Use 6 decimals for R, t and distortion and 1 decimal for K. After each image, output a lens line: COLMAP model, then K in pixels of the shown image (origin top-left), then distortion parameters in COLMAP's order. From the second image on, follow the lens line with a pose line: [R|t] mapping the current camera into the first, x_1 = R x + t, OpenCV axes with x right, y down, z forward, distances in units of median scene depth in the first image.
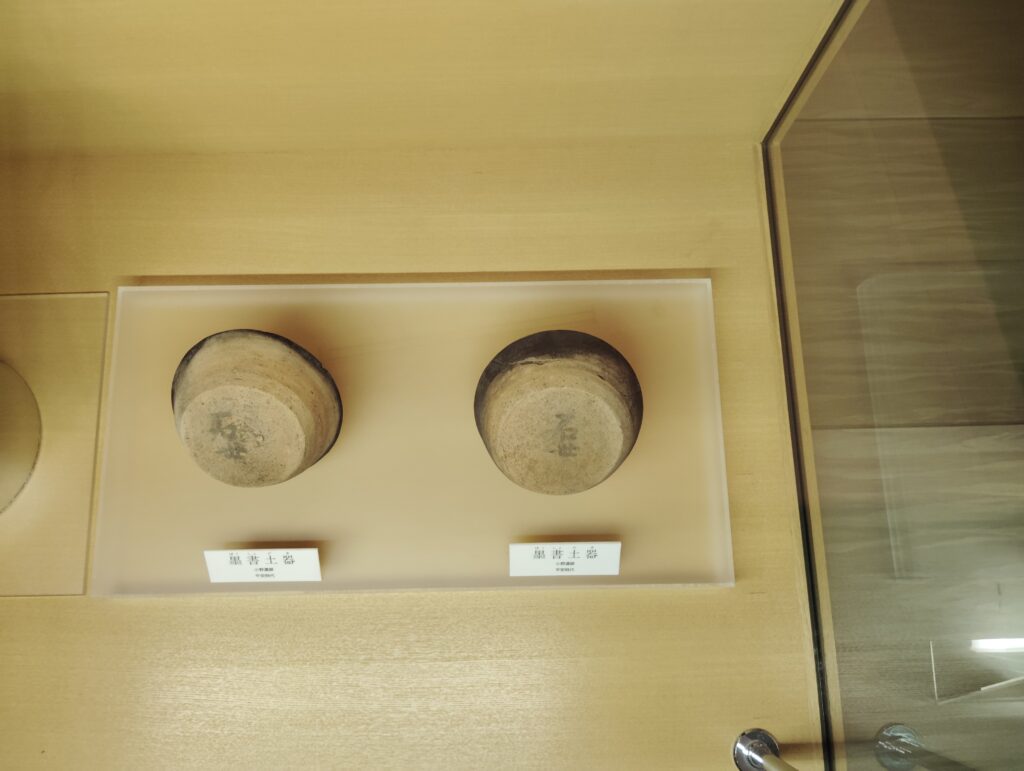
lens RADIAL K [[847.9, 0, 511.3], [0, 847.9, 371.7], [0, 0, 1]] dist [0.105091, -0.212032]
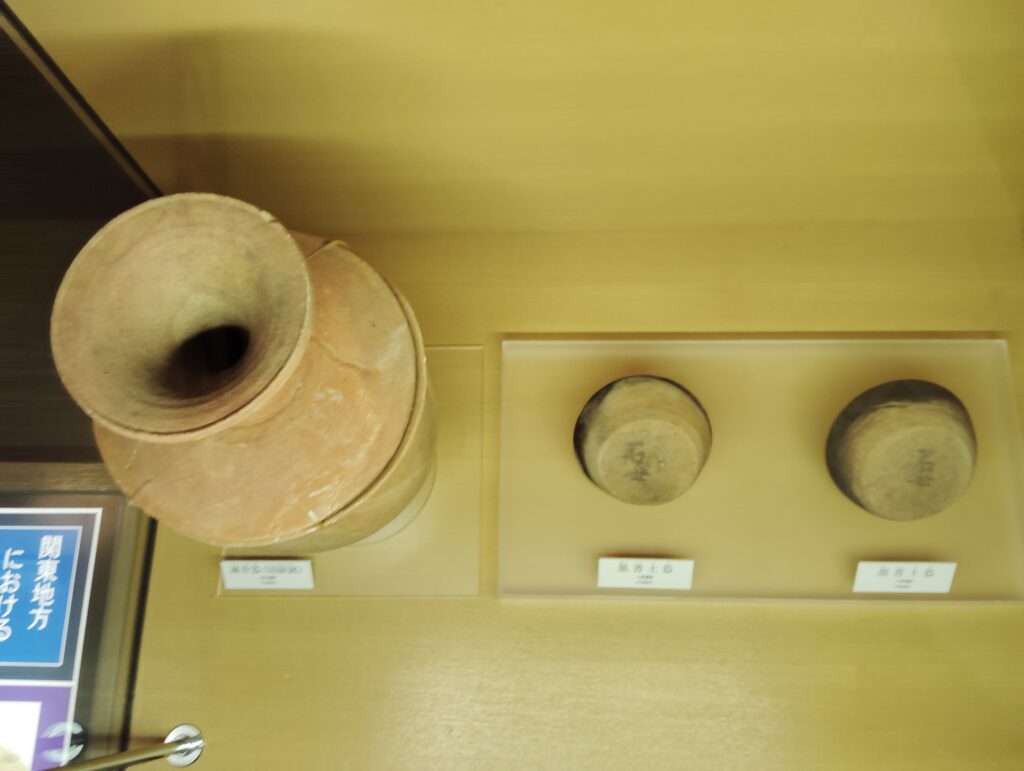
lens RADIAL K [[847.9, 0, 511.3], [0, 847.9, 371.7], [0, 0, 1]] dist [0.105091, -0.212032]
pose [[0.998563, 0.015089, -0.051421, -0.442091], [-0.018945, 0.996977, -0.075350, 0.041357], [0.050128, 0.076216, 0.995830, -0.228160]]
